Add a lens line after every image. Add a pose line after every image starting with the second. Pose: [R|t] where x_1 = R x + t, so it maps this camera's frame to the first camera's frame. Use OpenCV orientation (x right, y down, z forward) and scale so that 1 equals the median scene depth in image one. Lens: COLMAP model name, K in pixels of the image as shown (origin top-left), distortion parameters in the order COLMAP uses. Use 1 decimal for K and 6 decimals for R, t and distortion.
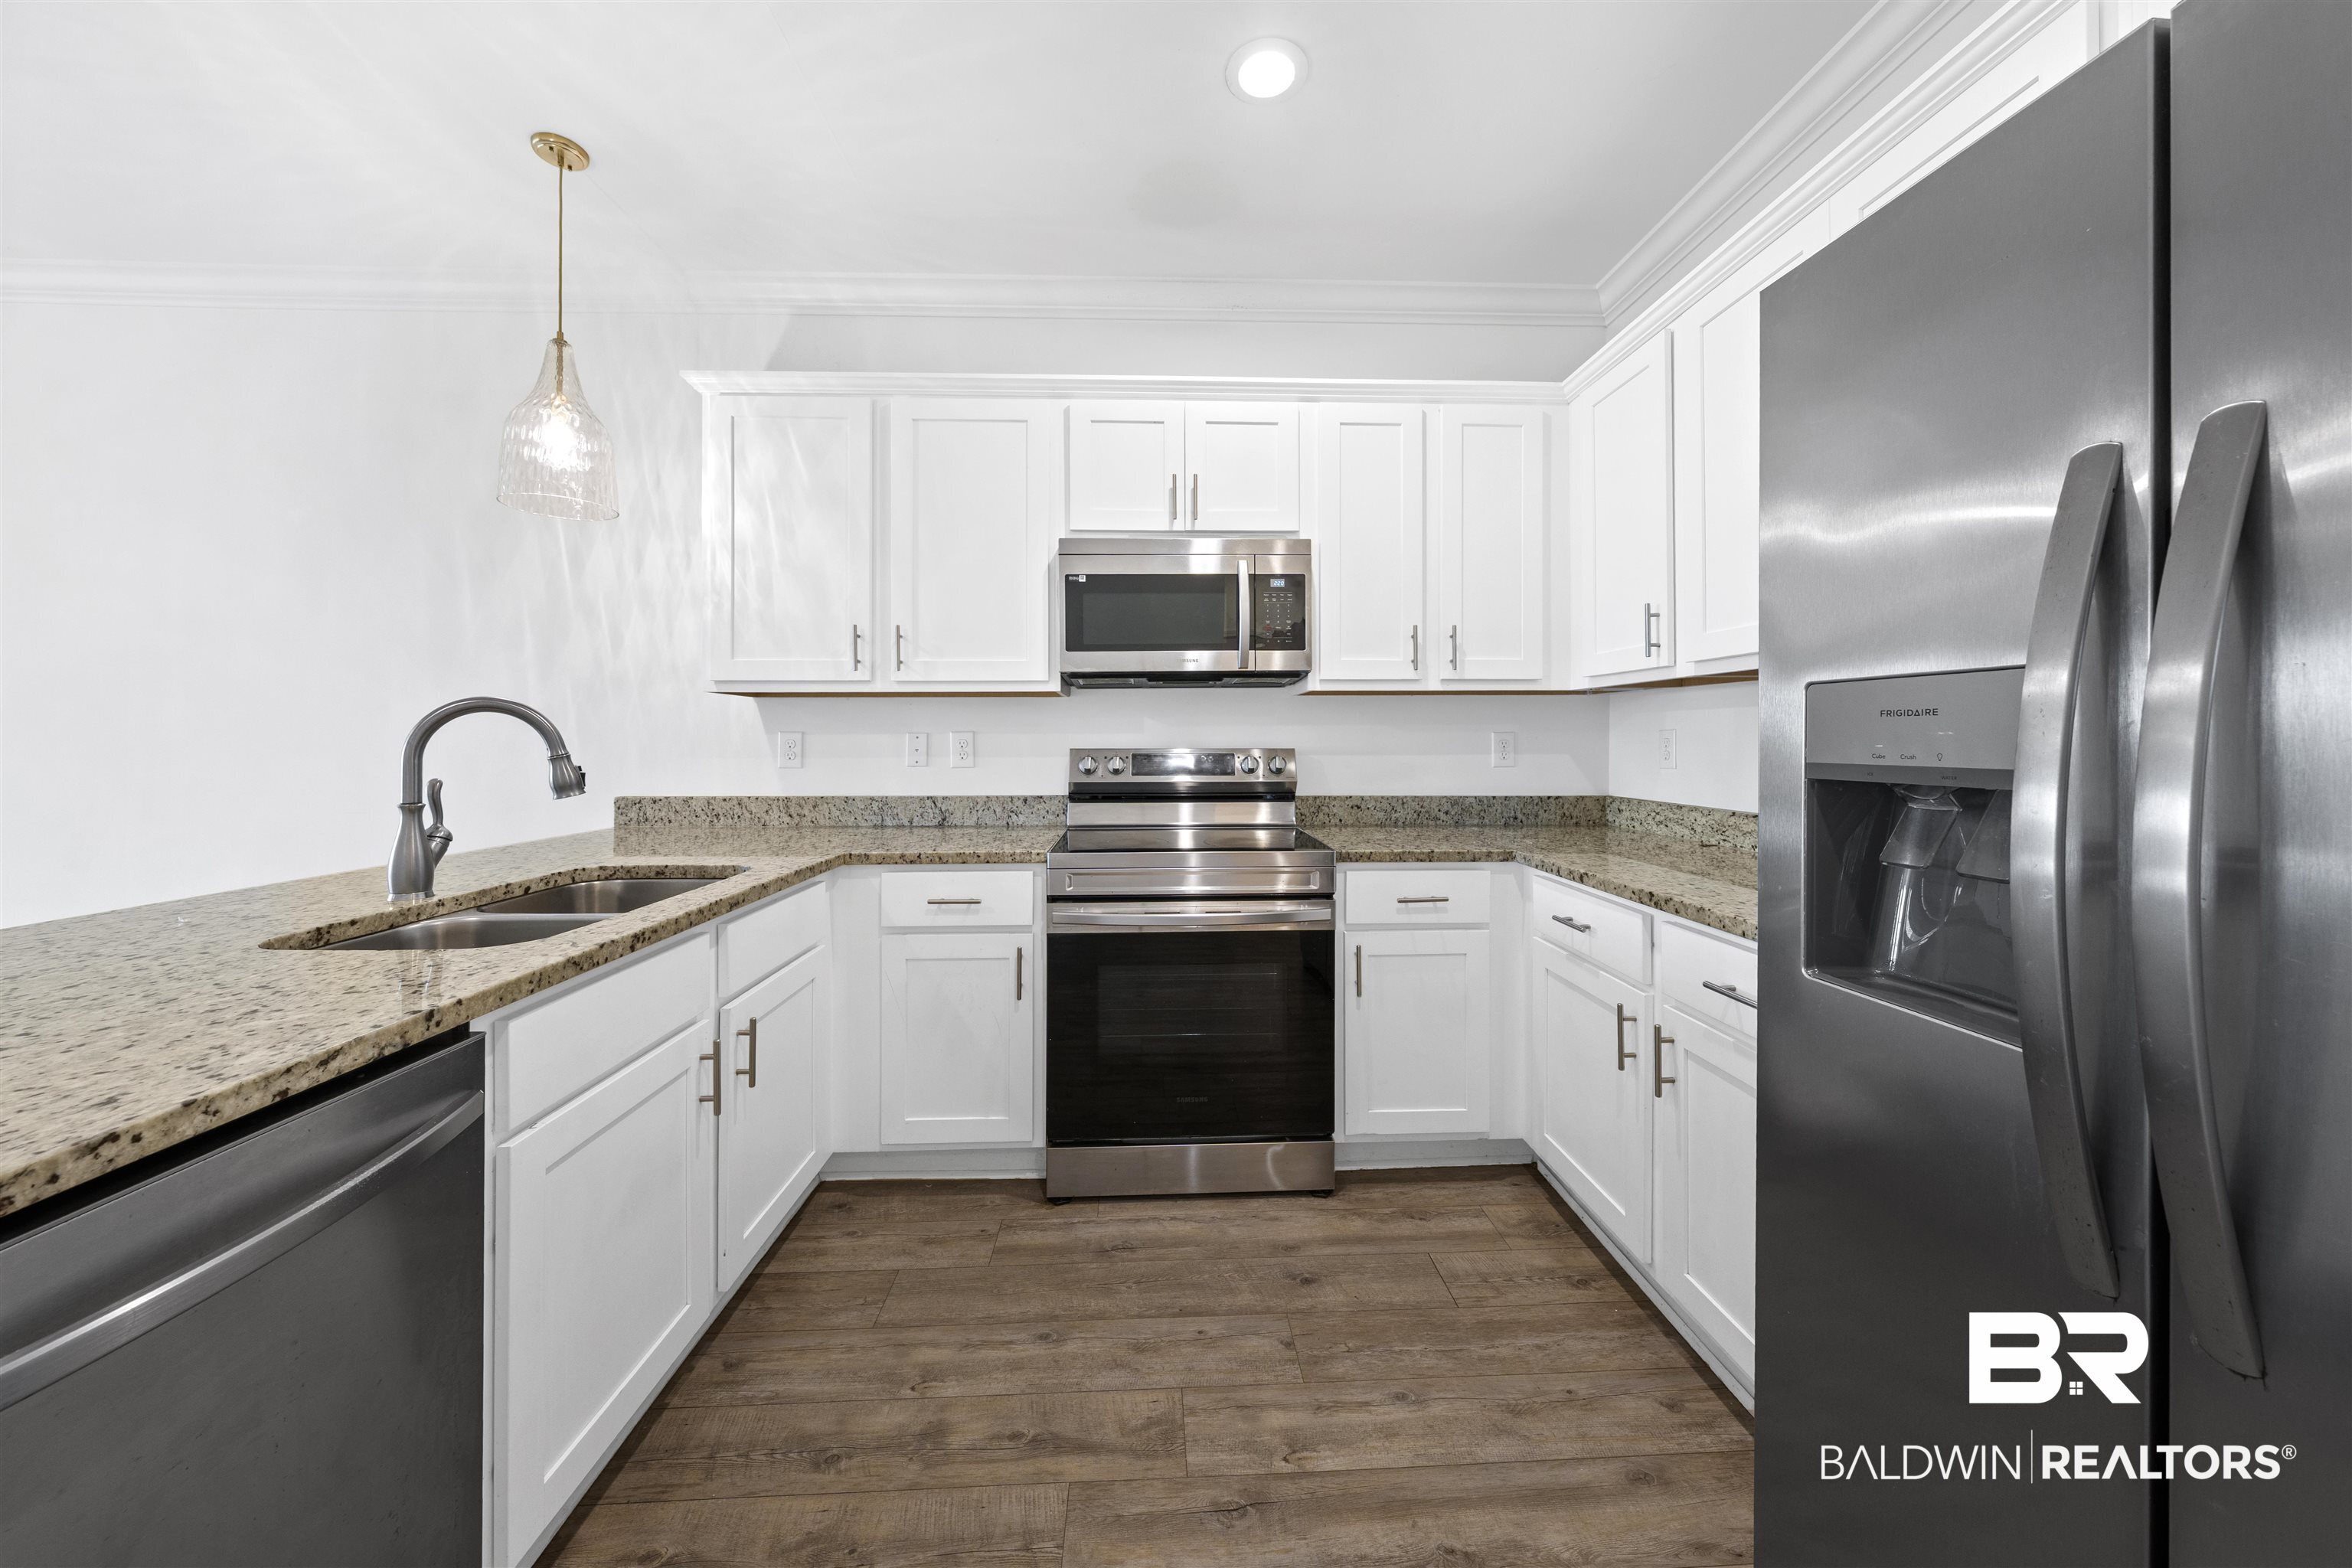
lens RADIAL K [[807.2, 0, 1181.7], [0, 807.2, 737.4], [0, 0, 1]] dist [-0.000275, -0.000431]
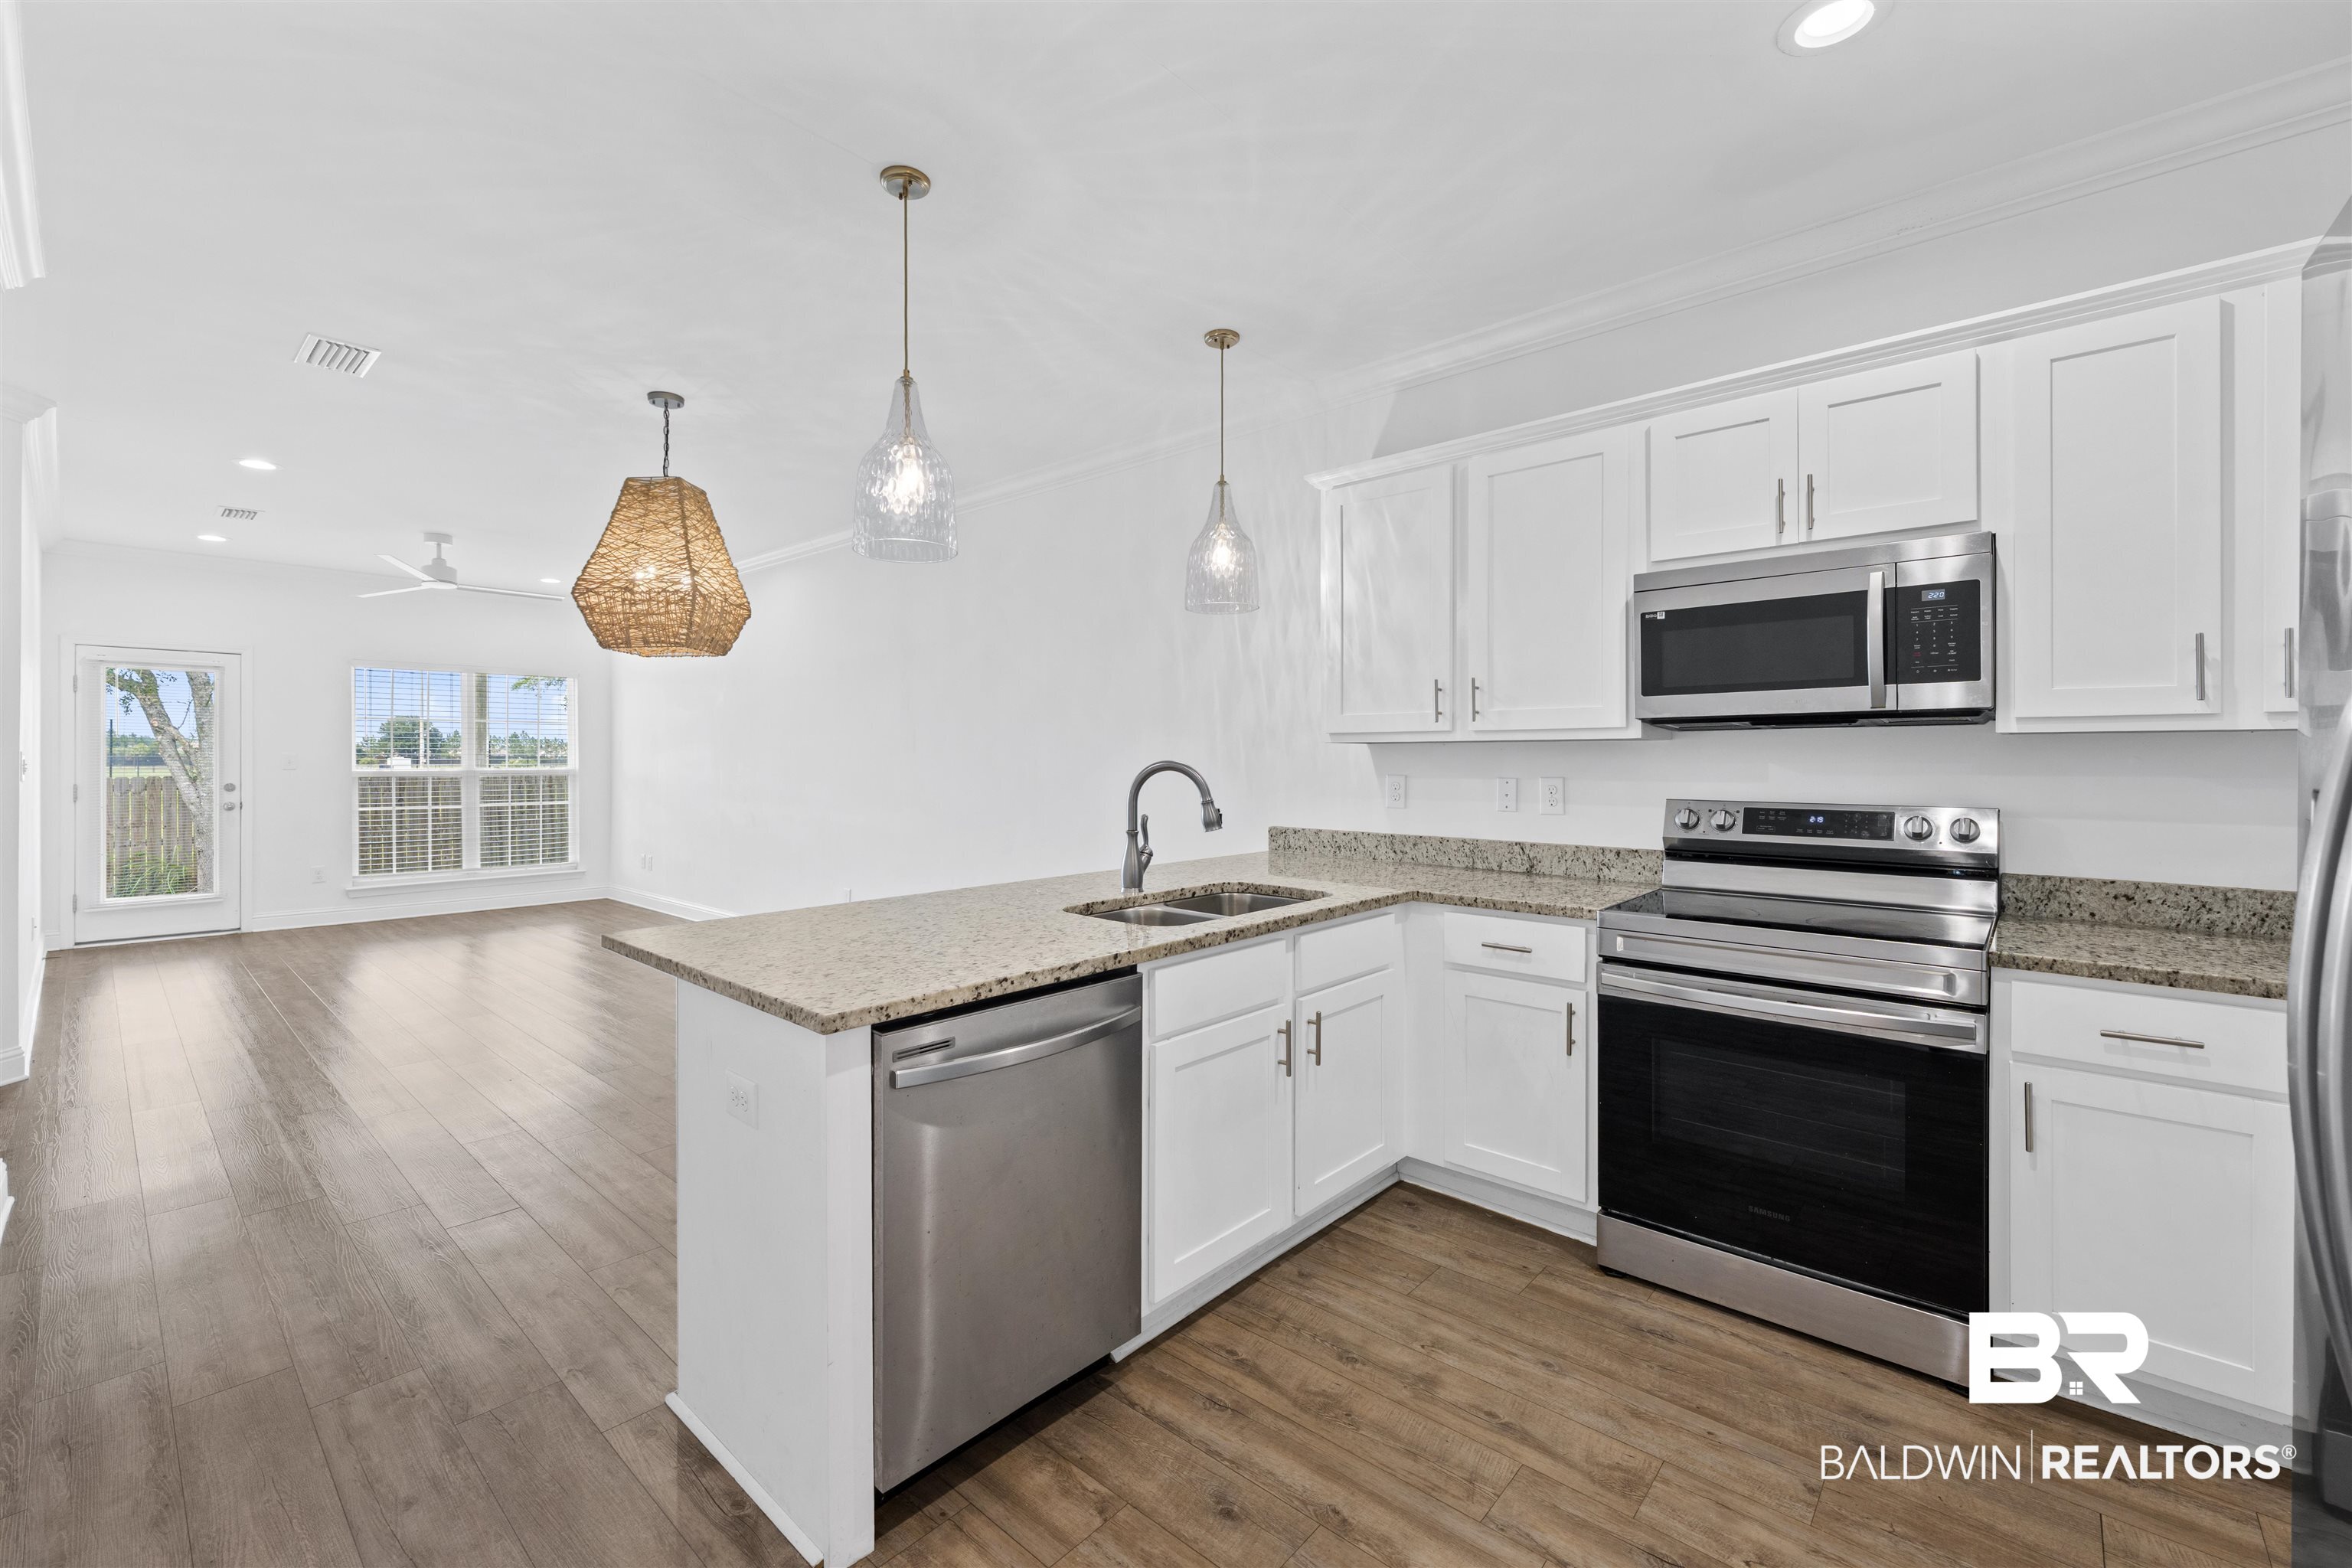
lens RADIAL K [[1000.3, 0, 1173.8], [0, 1000.3, 763.9], [0, 0, 1]] dist [-0.000828, -0.000607]
pose [[0.710594, 0.009303, -0.703541, 0.320648], [-0.000034, 0.999913, 0.013188, -0.050497], [0.703602, -0.009347, 0.710532, -0.217019]]
